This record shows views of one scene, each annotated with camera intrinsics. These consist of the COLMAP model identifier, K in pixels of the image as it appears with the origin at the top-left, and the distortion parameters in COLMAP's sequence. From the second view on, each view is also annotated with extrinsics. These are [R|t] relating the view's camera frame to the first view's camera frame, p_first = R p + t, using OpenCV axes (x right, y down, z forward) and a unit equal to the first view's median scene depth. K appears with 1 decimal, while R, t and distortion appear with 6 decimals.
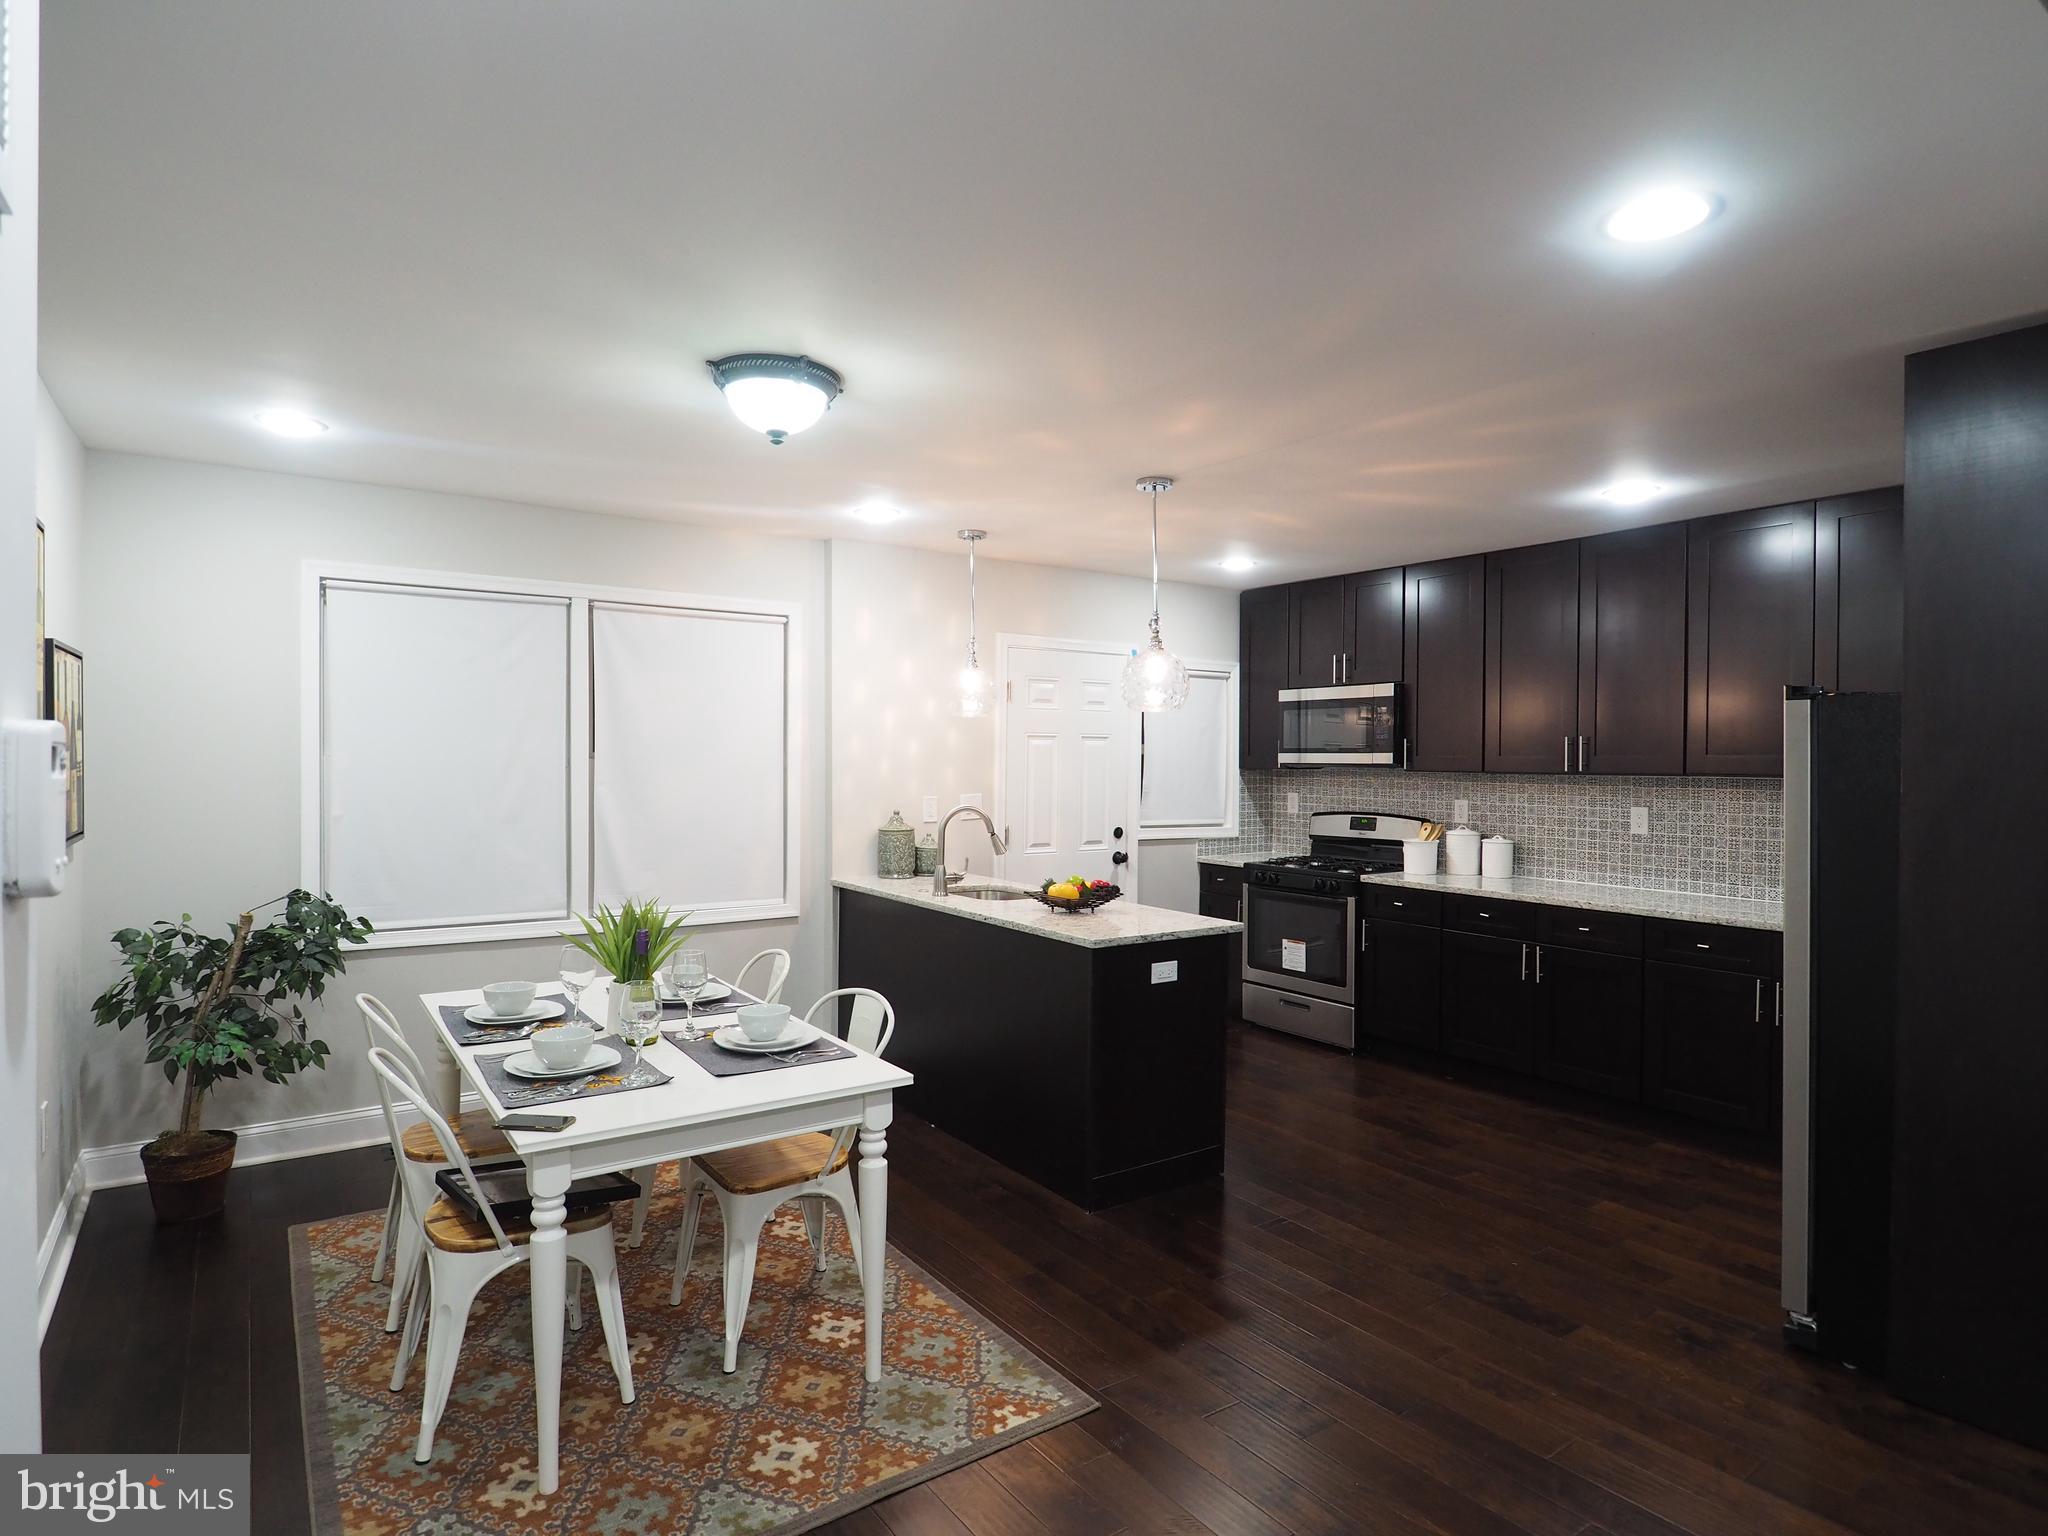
lens RADIAL K [[1100.7, 0, 1014.7], [0, 1100.7, 772.4], [0, 0, 1]] dist [-0.005965, -0.006392]
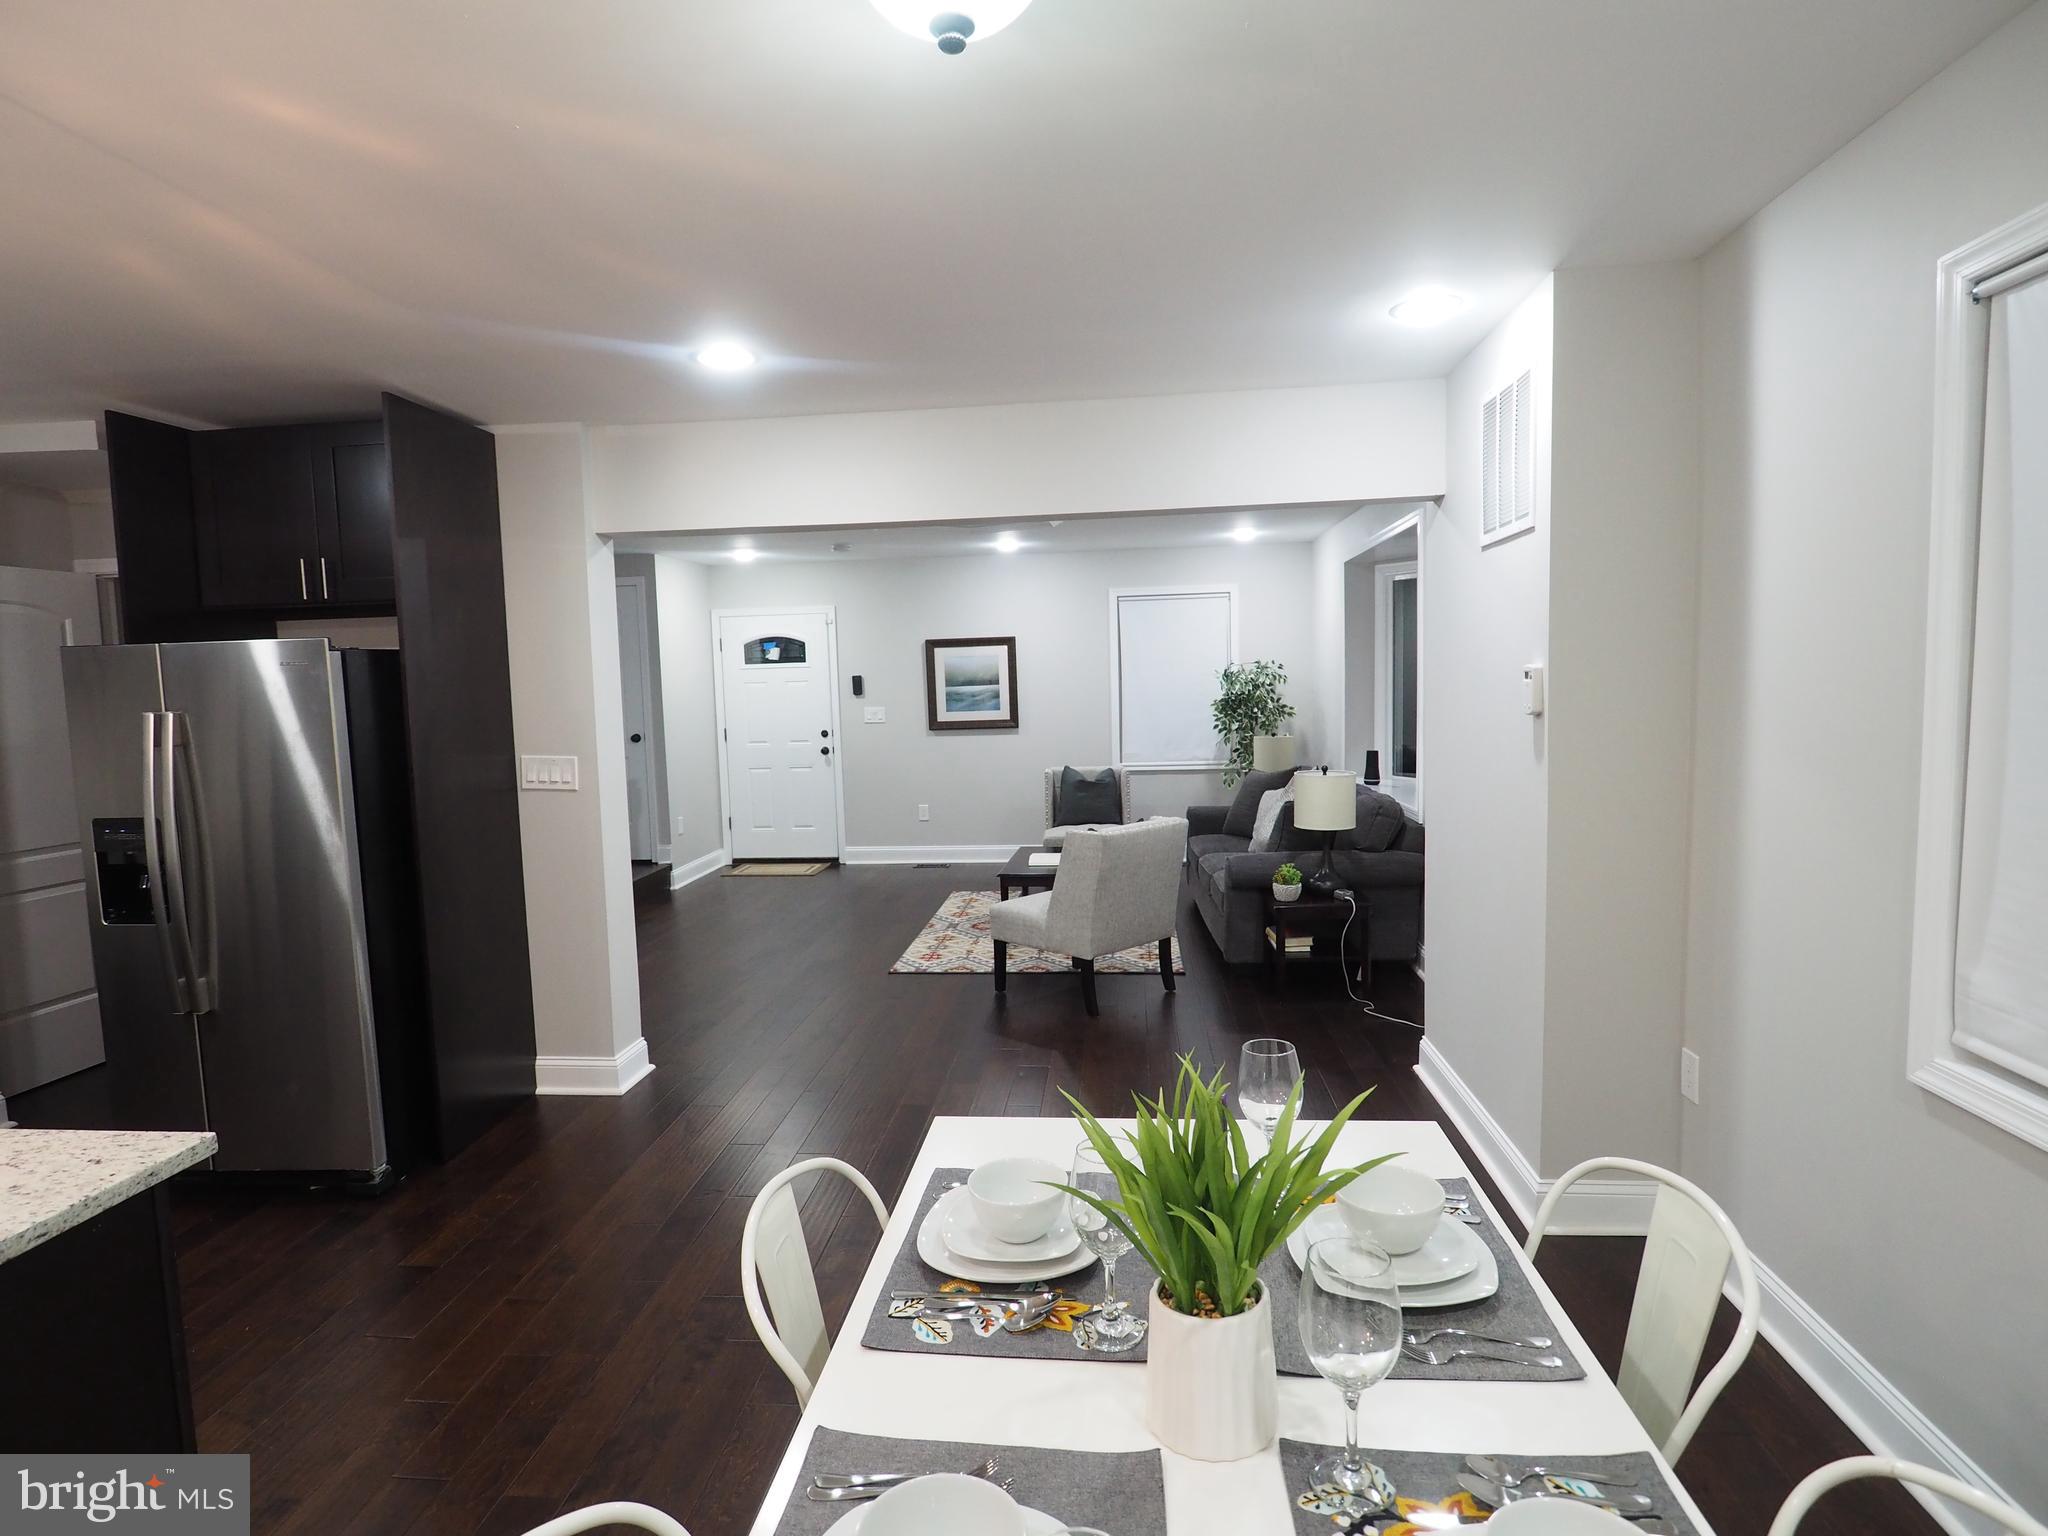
lens RADIAL K [[1100.7, 0, 1015.5], [0, 1100.7, 768.0], [0, 0, 1]] dist [-0.005965, -0.006392]
pose [[-0.758124, -0.039142, 0.650934, -0.339404], [0.032200, 0.994732, 0.097317, -0.019421], [-0.651315, 0.094739, -0.752870, 0.829232]]
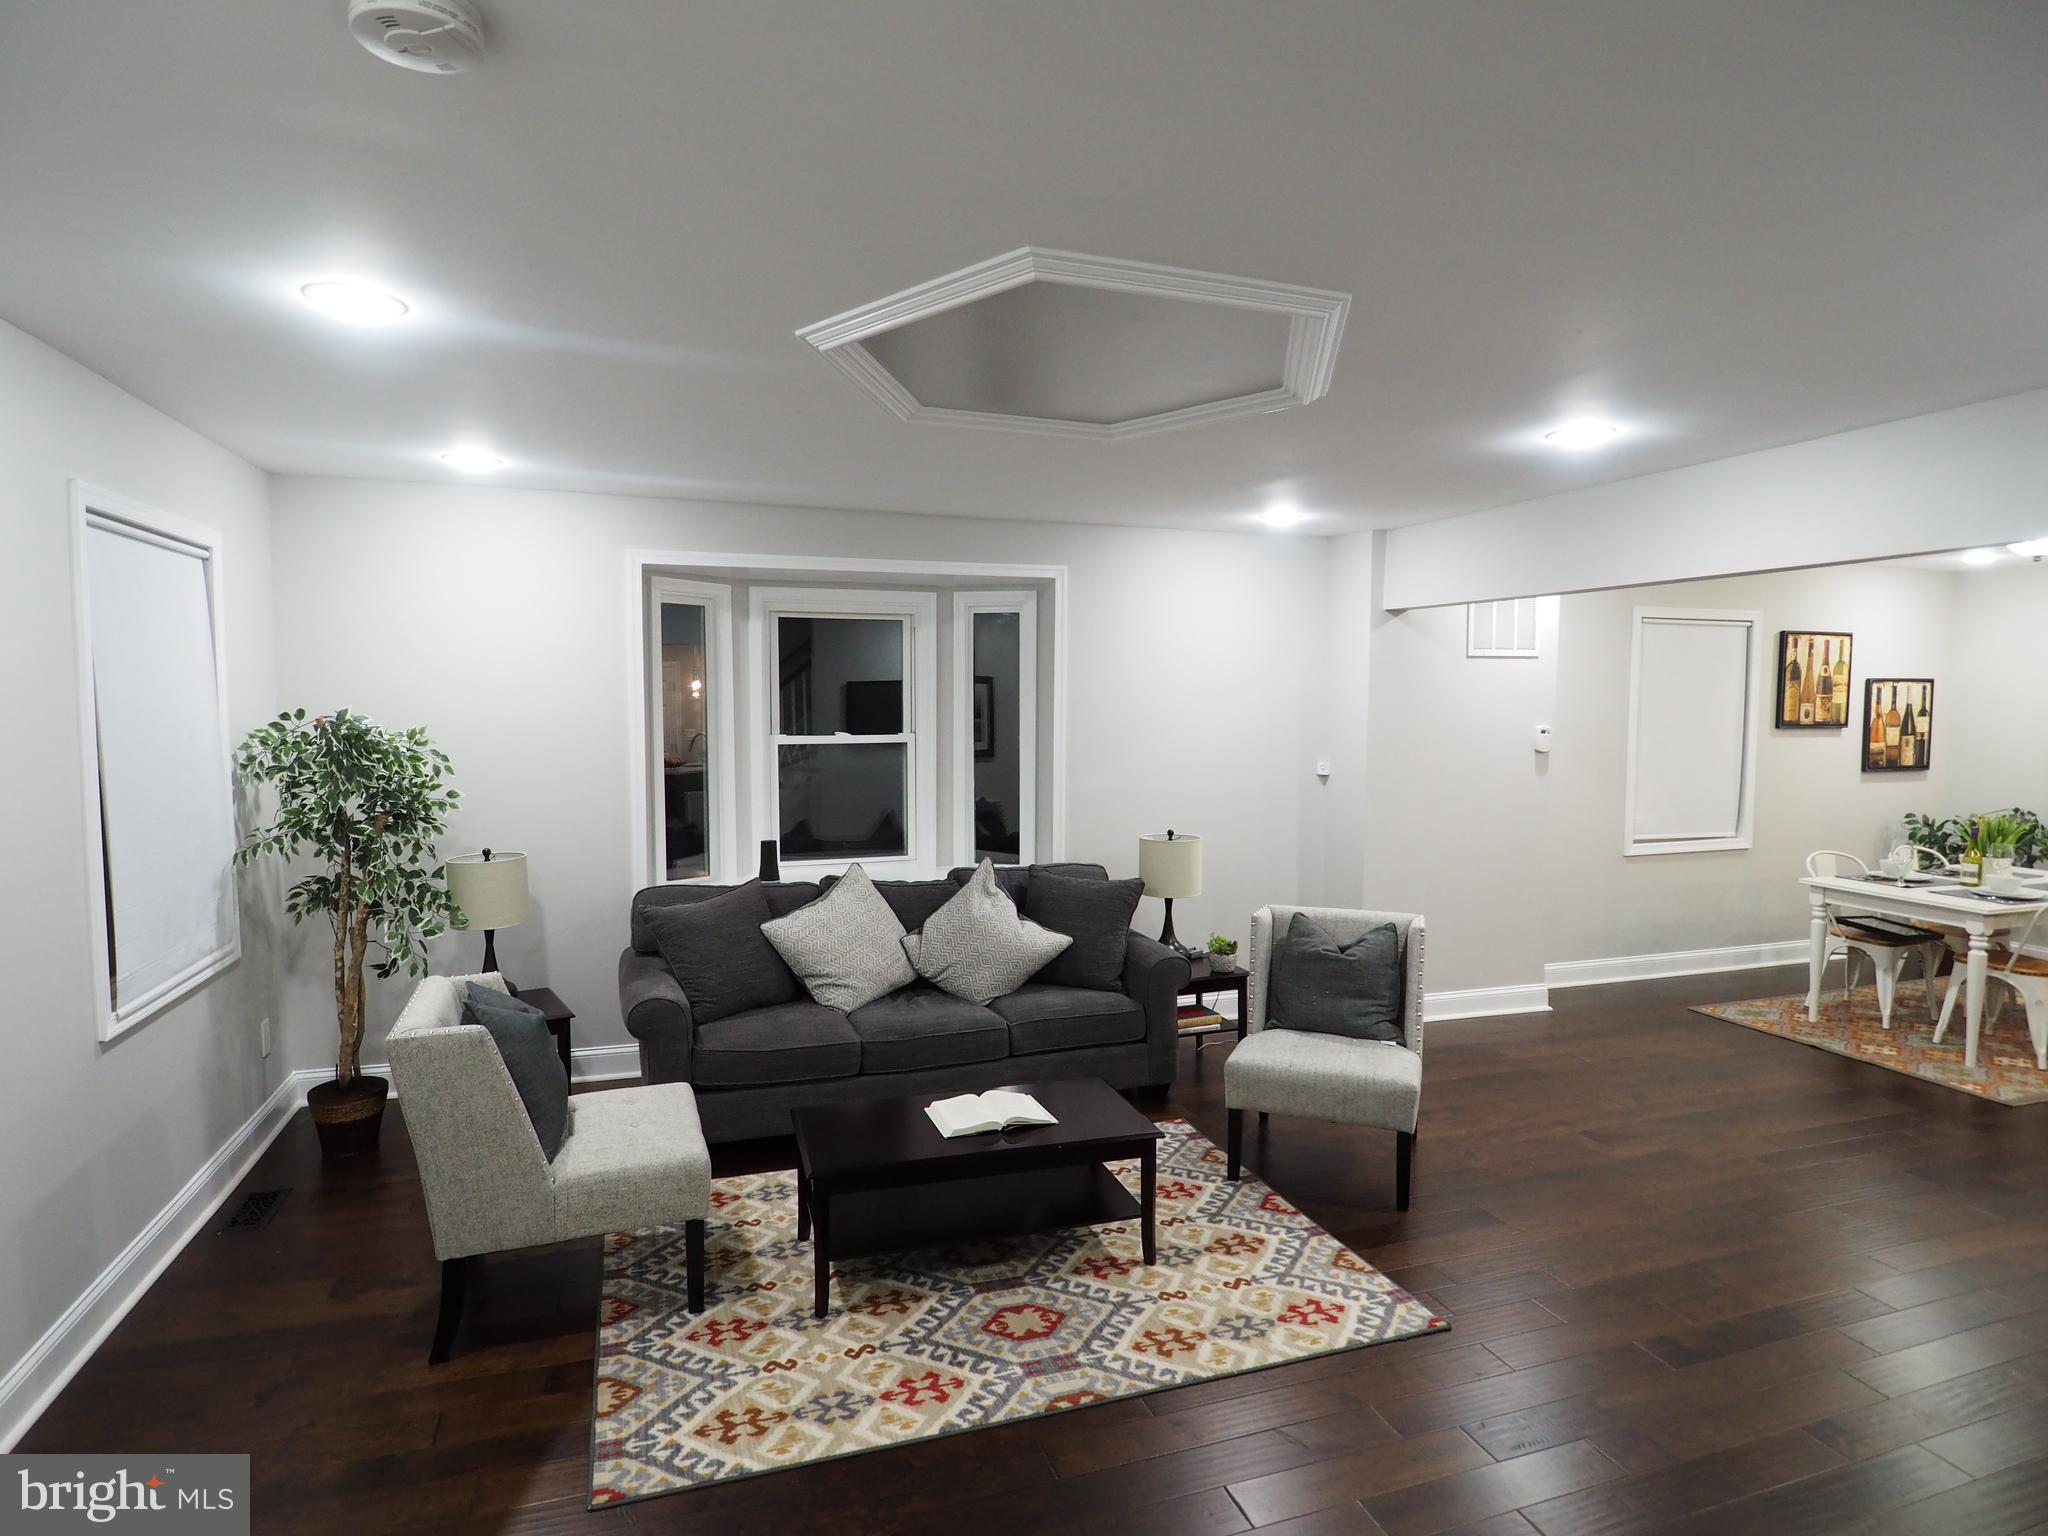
lens RADIAL K [[1100.7, 0, 1018.3], [0, 1100.7, 776.5], [0, 0, 1]] dist [-0.005965, -0.006392]
pose [[-0.284198, 0.059876, -0.956894, 1.173864], [-0.019910, 0.997464, 0.068328, -0.024674], [0.958559, 0.038470, -0.282285, -0.036789]]
